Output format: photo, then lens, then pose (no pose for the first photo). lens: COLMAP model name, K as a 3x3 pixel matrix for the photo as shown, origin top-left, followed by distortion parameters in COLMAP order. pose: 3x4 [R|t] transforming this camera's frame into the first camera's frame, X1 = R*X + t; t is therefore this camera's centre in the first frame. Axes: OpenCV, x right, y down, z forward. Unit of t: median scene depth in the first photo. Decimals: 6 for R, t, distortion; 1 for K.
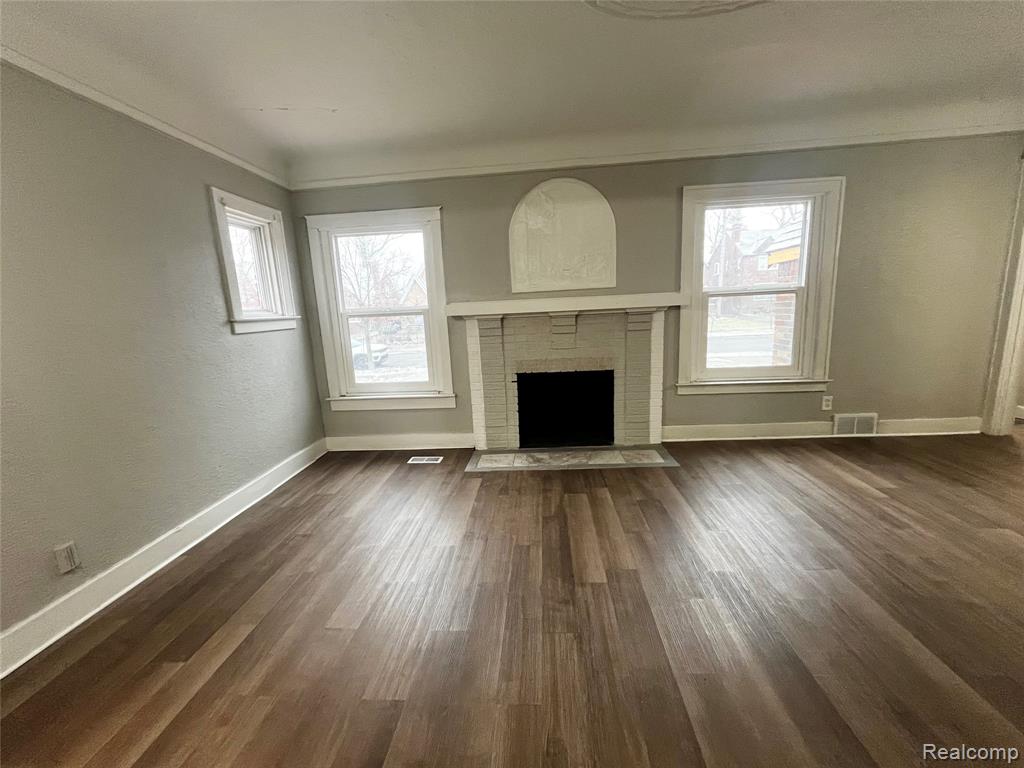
lens RADIAL K [[409.9, 0, 507.2], [0, 409.9, 378.7], [0, 0, 1]] dist [0.000085, -0.000008]
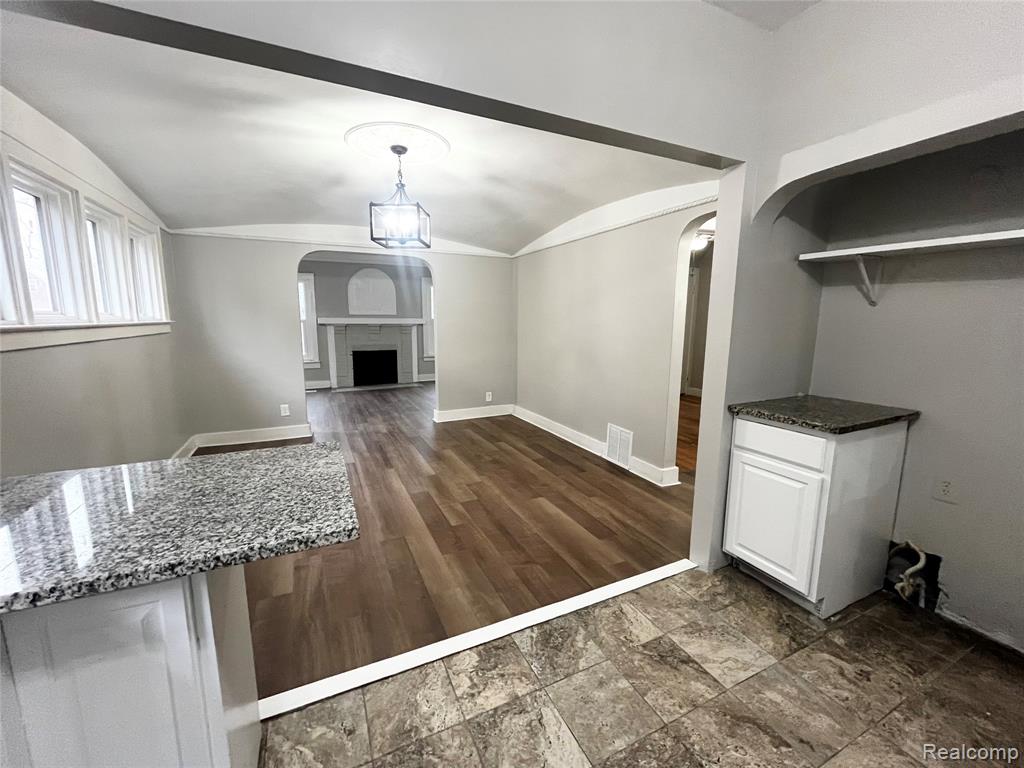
lens RADIAL K [[414.3, 0, 509.7], [0, 414.3, 382.0], [0, 0, 1]] dist [-0.003366, -0.000438]
pose [[0.864538, -0.022415, 0.502067, -0.370052], [0.048624, 0.998049, -0.039171, 0.283175], [-0.500210, 0.058277, 0.863941, -1.343972]]
